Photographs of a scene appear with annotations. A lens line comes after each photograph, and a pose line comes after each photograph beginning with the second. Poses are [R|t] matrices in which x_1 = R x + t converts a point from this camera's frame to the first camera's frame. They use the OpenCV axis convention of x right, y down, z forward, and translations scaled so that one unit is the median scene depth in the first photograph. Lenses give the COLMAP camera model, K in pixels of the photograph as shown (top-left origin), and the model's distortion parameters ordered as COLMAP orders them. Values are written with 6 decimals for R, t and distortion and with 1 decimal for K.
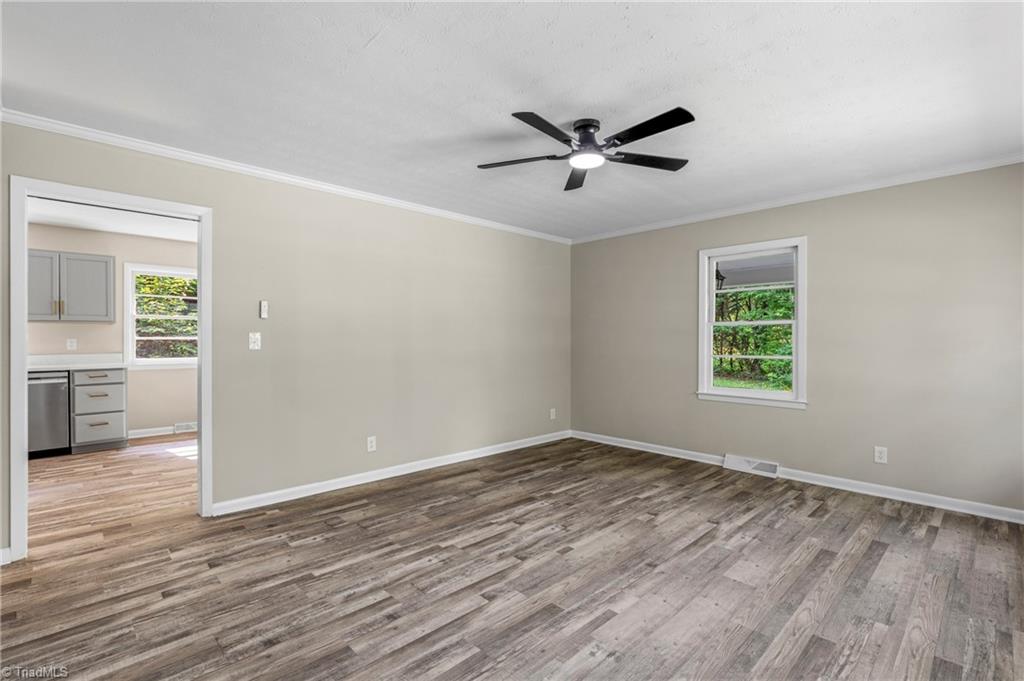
lens RADIAL K [[483.0, 0, 508.5], [0, 483.0, 337.8], [0, 0, 1]] dist [-0.007018, 0.000045]
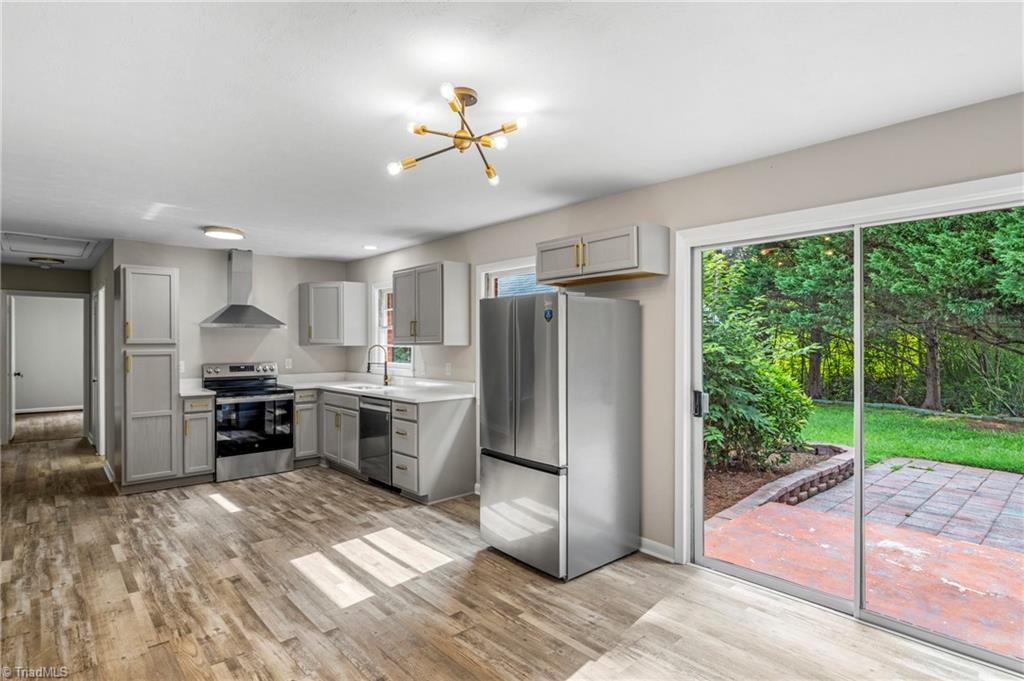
lens RADIAL K [[520.9, 0, 503.2], [0, 520.9, 341.3], [0, 0, 1]] dist [-0.000772, 0.000475]
pose [[-0.010558, -0.002844, -0.999940, 0.054358], [-0.006618, 0.999974, -0.002774, -0.038925], [0.999922, 0.006588, -0.010577, 1.210838]]
